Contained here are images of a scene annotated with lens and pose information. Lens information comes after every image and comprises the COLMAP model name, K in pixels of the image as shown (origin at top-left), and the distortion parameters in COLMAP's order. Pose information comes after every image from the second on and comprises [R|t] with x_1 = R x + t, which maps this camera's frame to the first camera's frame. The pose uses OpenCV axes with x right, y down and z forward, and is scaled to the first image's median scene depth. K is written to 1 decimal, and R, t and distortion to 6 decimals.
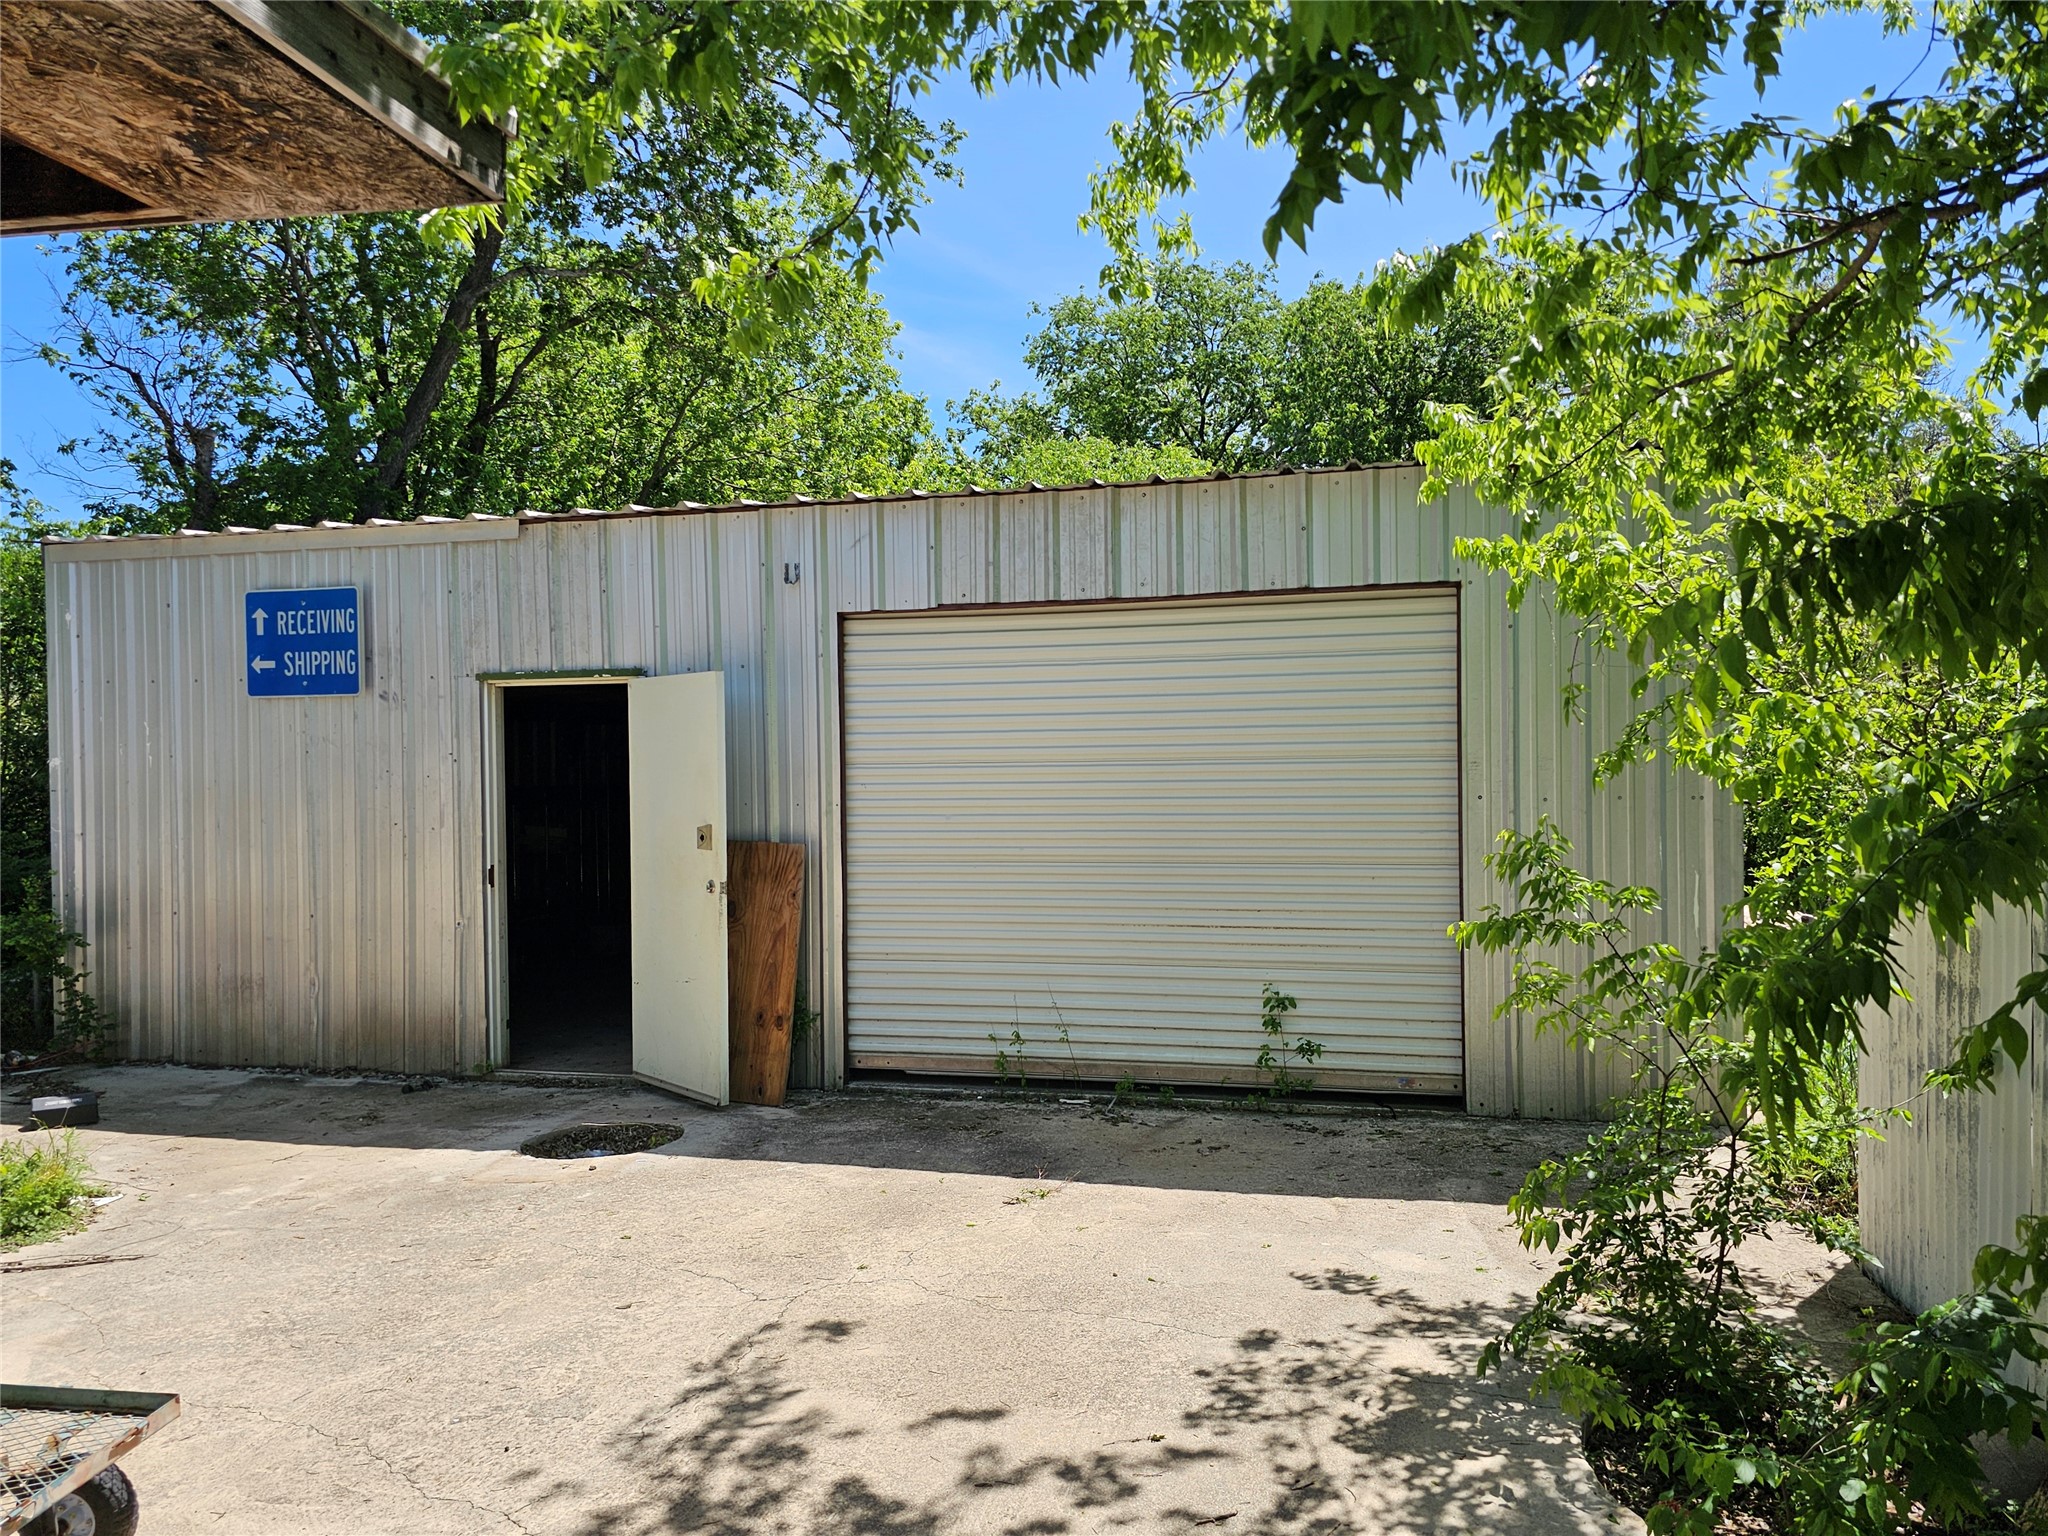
lens RADIAL K [[1486.2, 0, 1020.9], [0, 1486.2, 769.4], [0, 0, 1]] dist [0.064279, -0.061562]
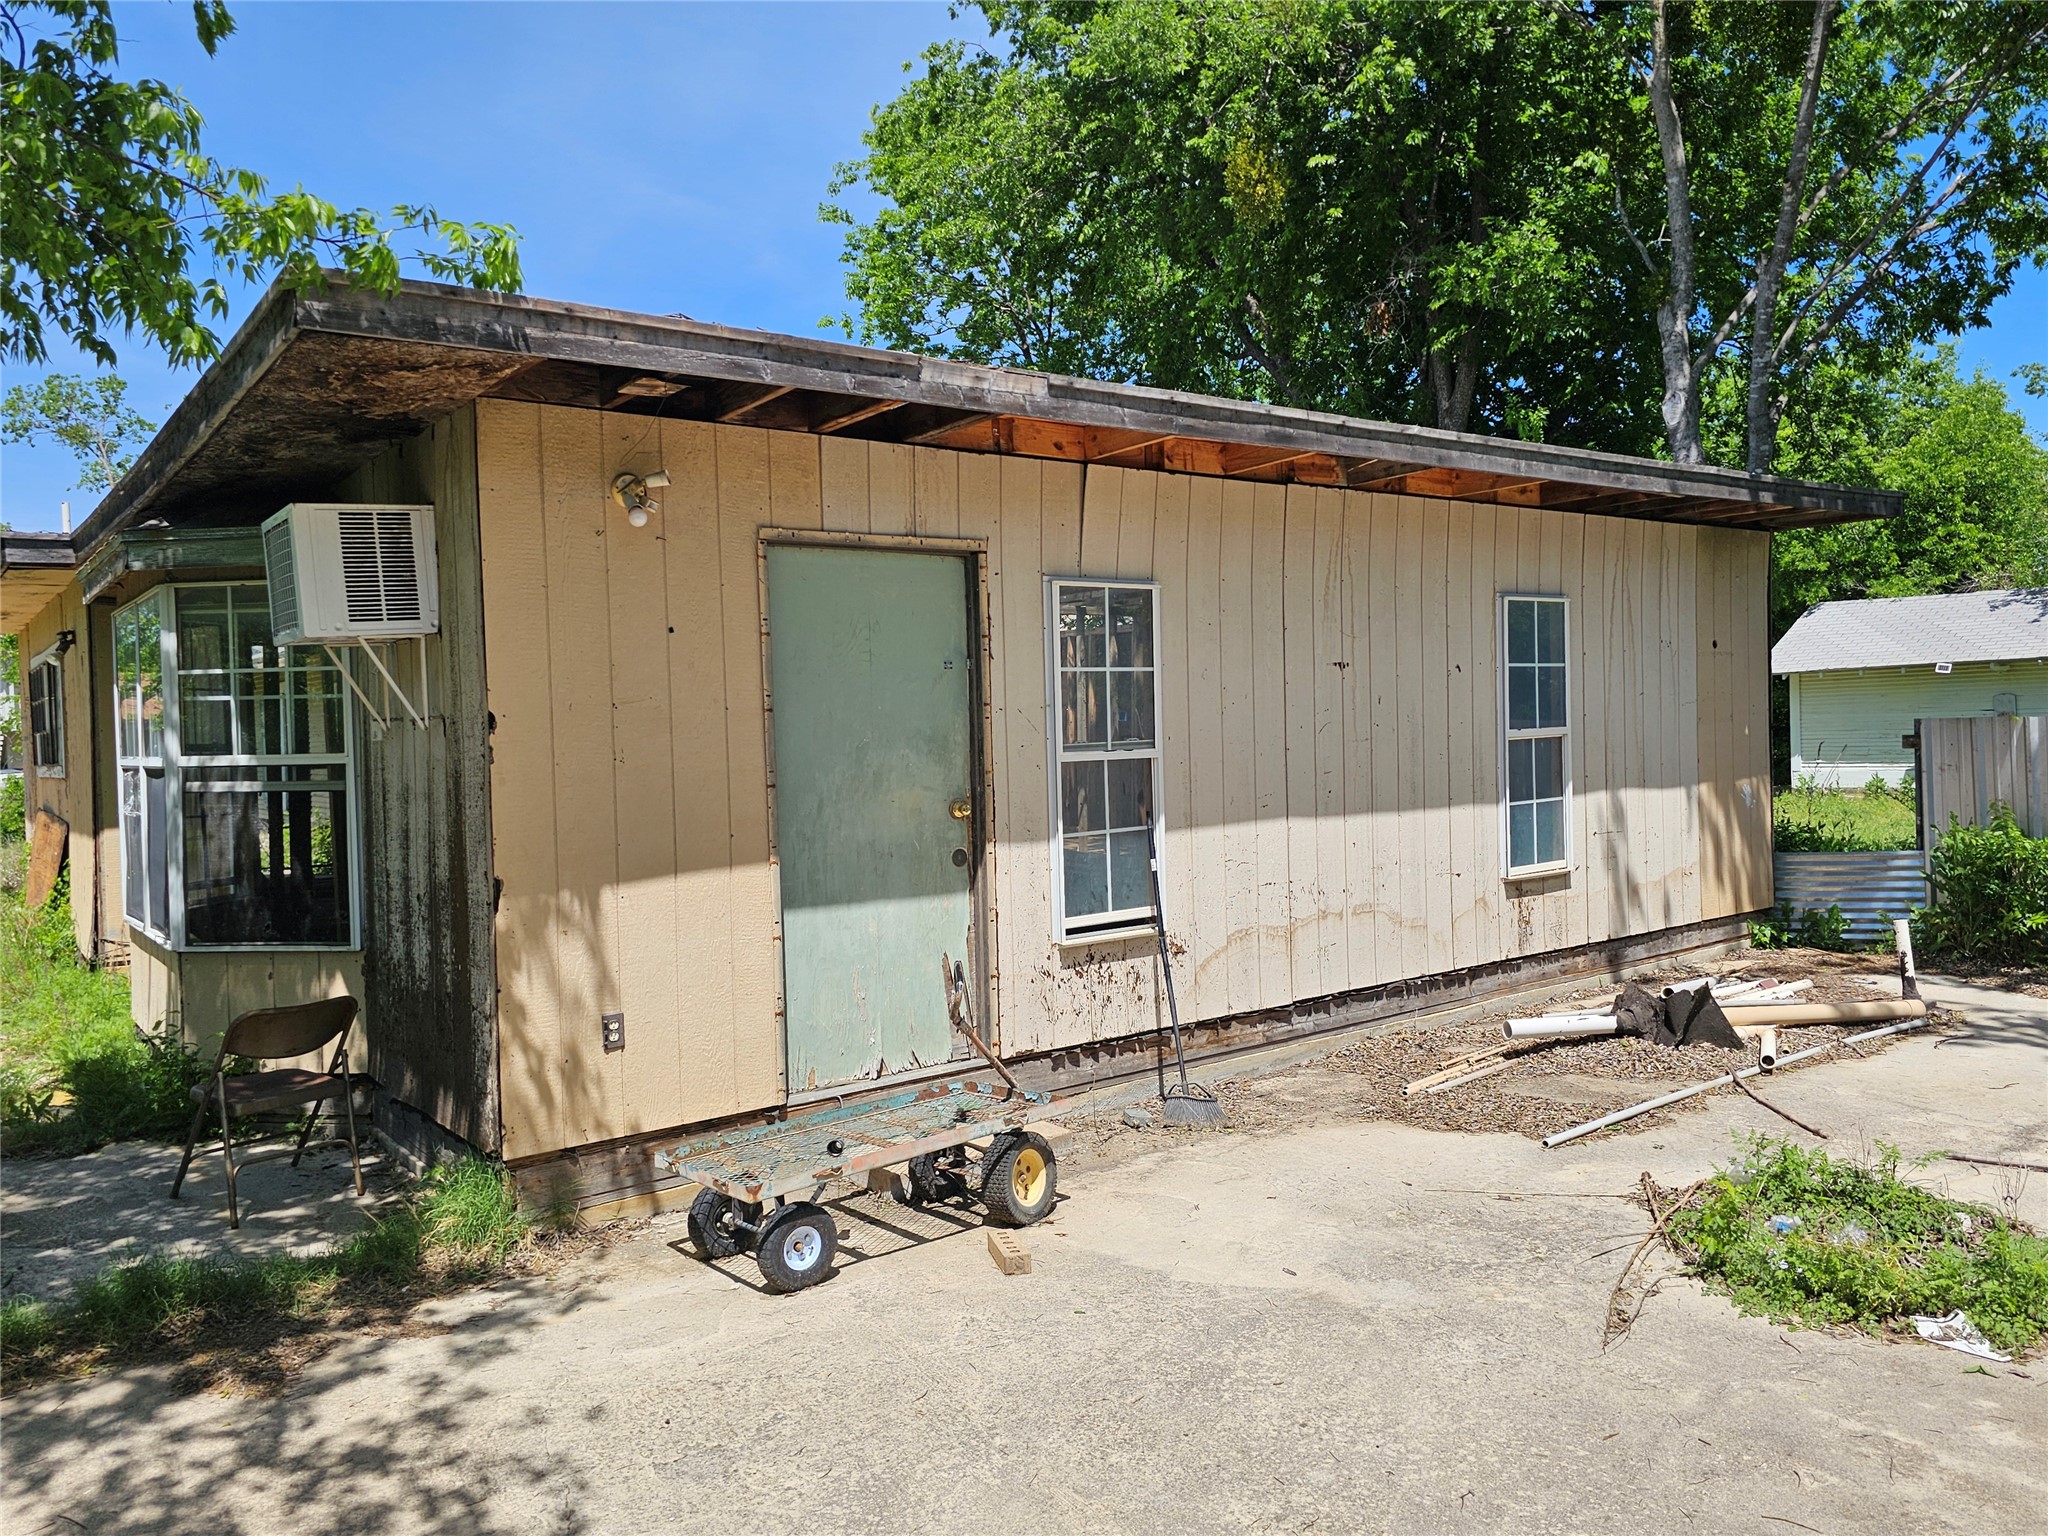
lens RADIAL K [[1486.2, 0, 1024.8], [0, 1486.2, 763.6], [0, 0, 1]] dist [0.064279, -0.061562]
pose [[-0.693192, 0.052074, -0.718869, 0.146145], [0.032683, 0.998632, 0.040824, 0.010329], [0.720012, 0.004804, -0.693945, 1.701722]]
